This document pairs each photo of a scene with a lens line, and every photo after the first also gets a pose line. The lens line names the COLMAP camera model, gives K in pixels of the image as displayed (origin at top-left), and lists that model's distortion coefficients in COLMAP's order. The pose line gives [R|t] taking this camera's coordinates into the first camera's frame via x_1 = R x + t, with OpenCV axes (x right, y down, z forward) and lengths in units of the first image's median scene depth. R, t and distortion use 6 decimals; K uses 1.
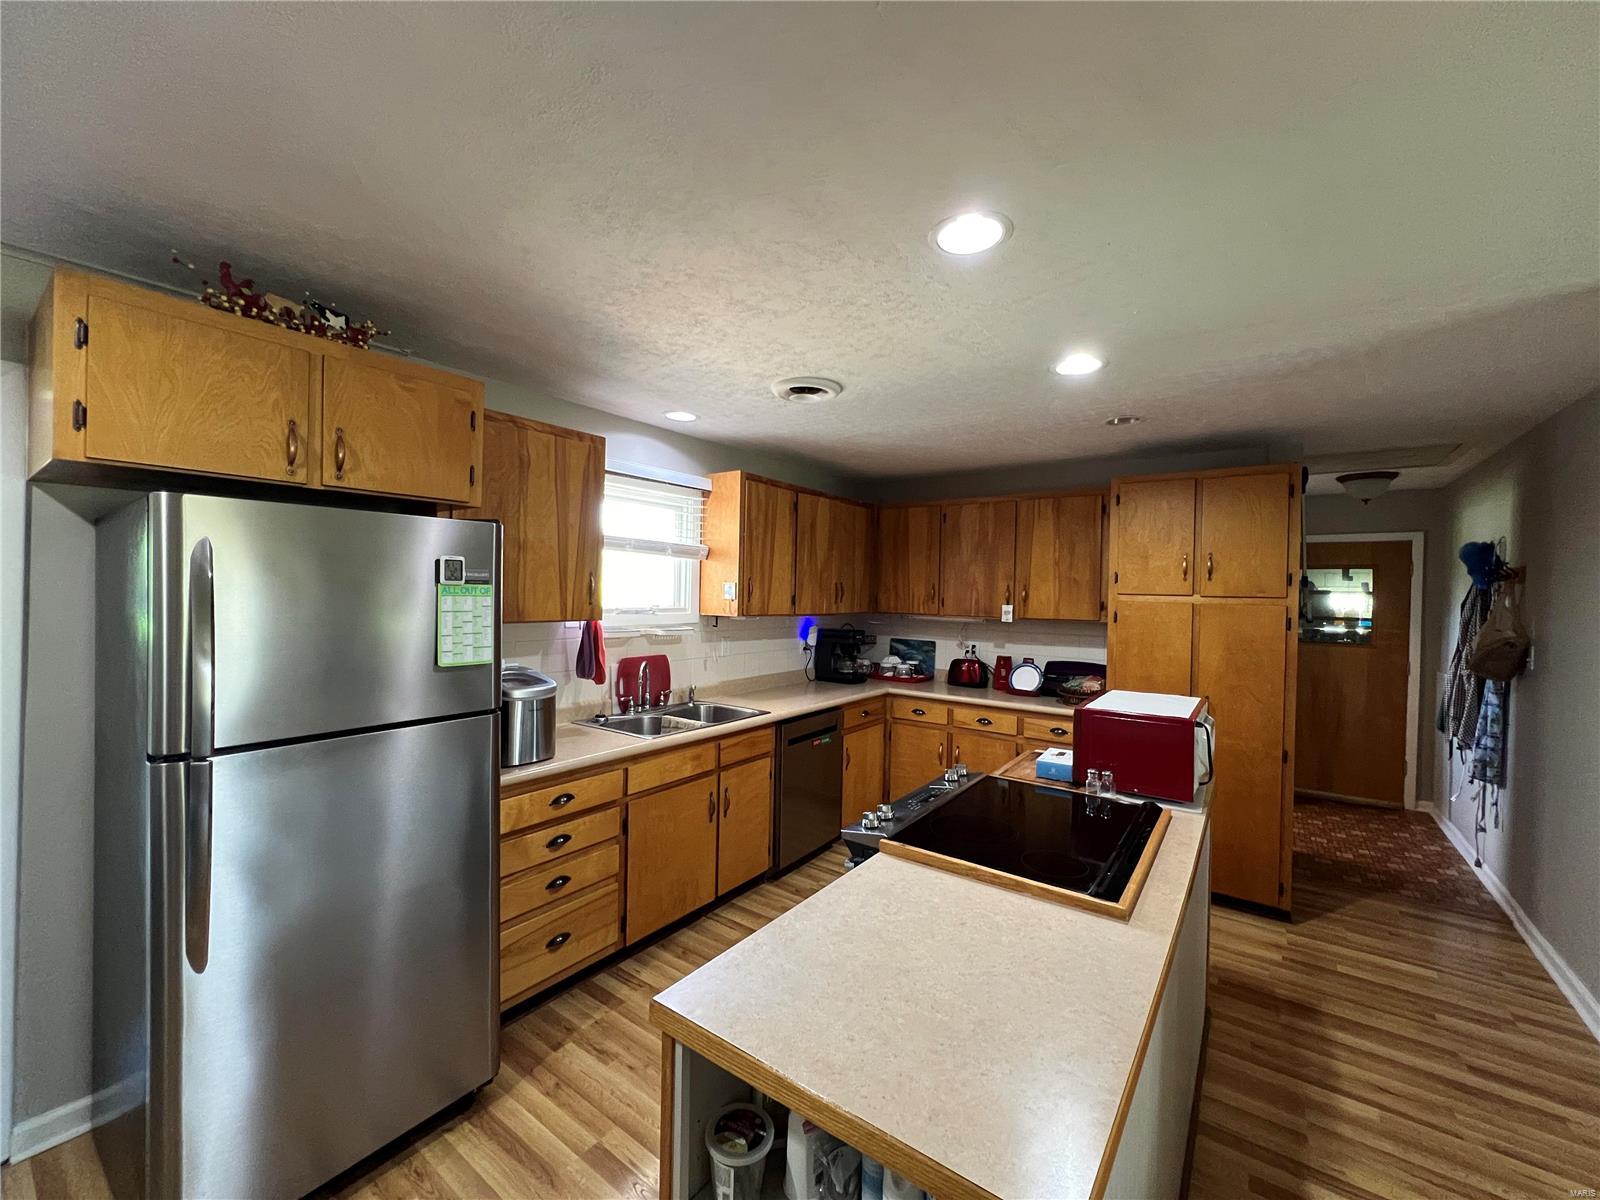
lens RADIAL K [[643.1, 0, 798.0], [0, 643.1, 595.8], [0, 0, 1]] dist [-0.002579, 0.000975]
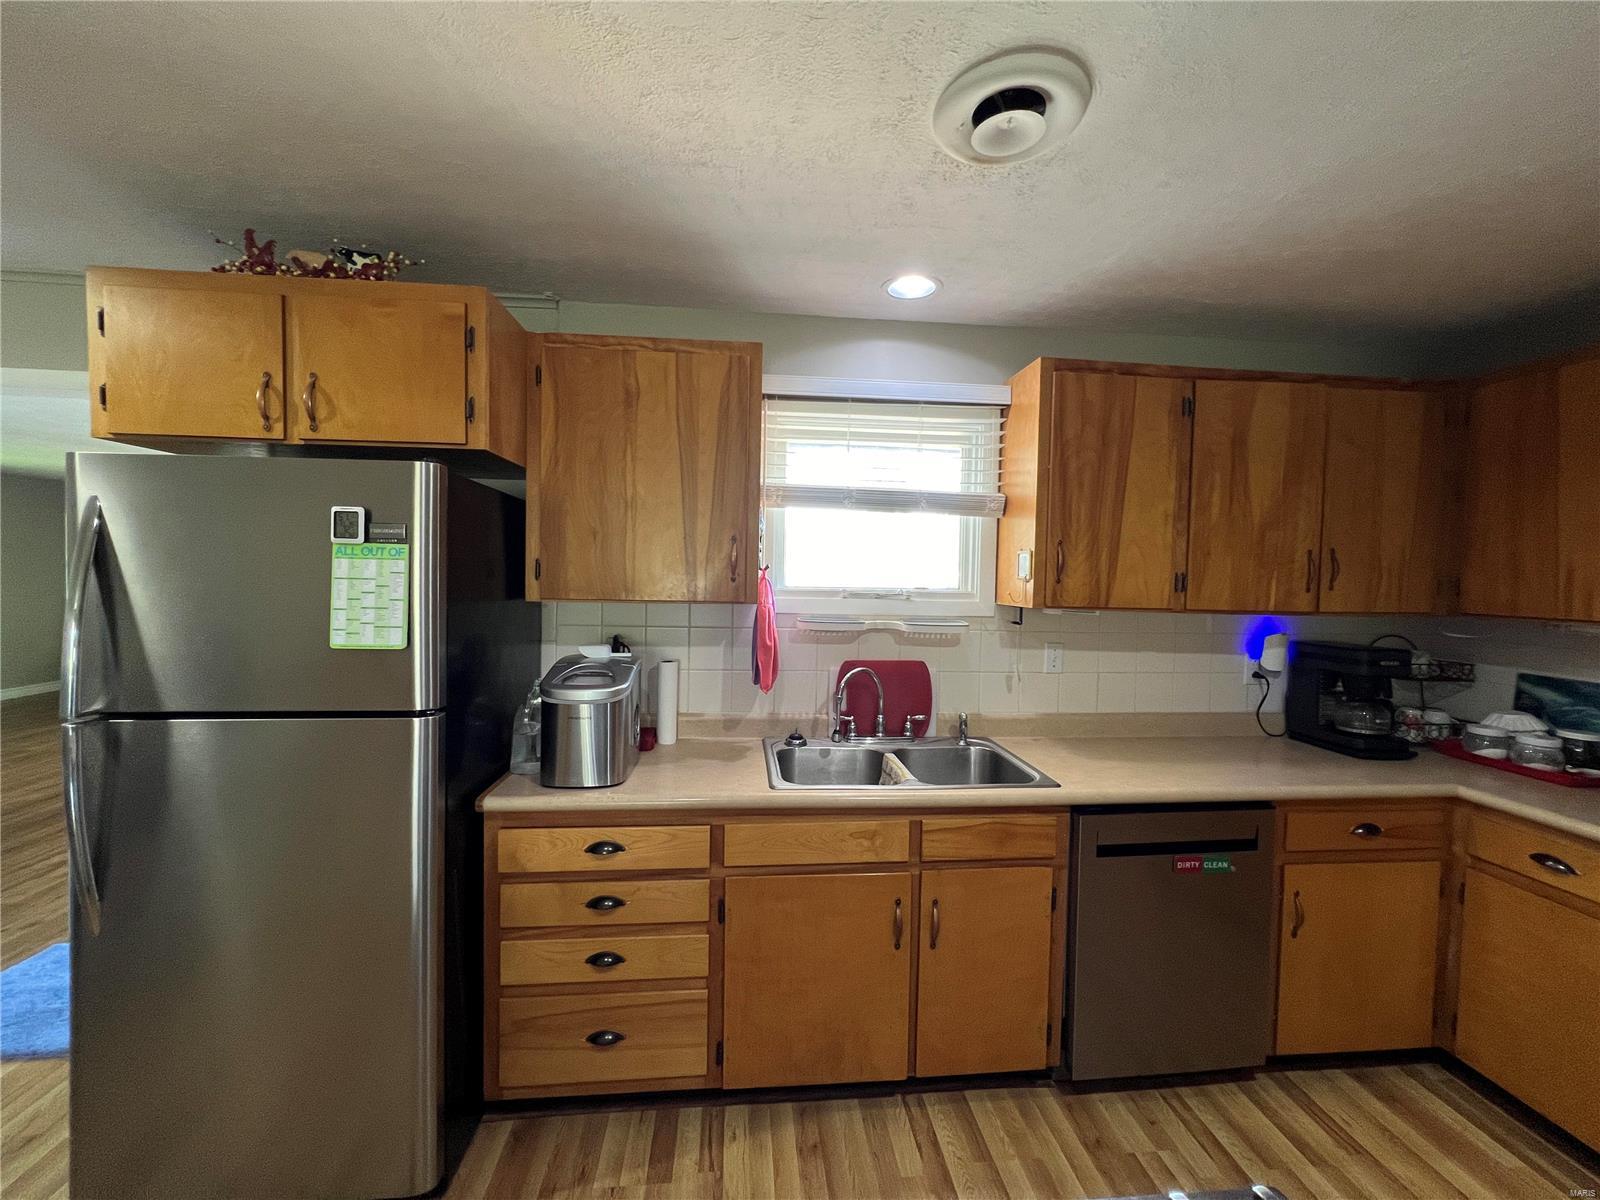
lens RADIAL K [[643.1, 0, 798.0], [0, 643.1, 595.8], [0, 0, 1]] dist [-0.002579, 0.000975]
pose [[0.662696, 0.018650, -0.748656, 0.195170], [-0.010328, 0.999822, 0.015764, 0.013457], [0.748817, -0.002715, 0.662771, 0.432853]]
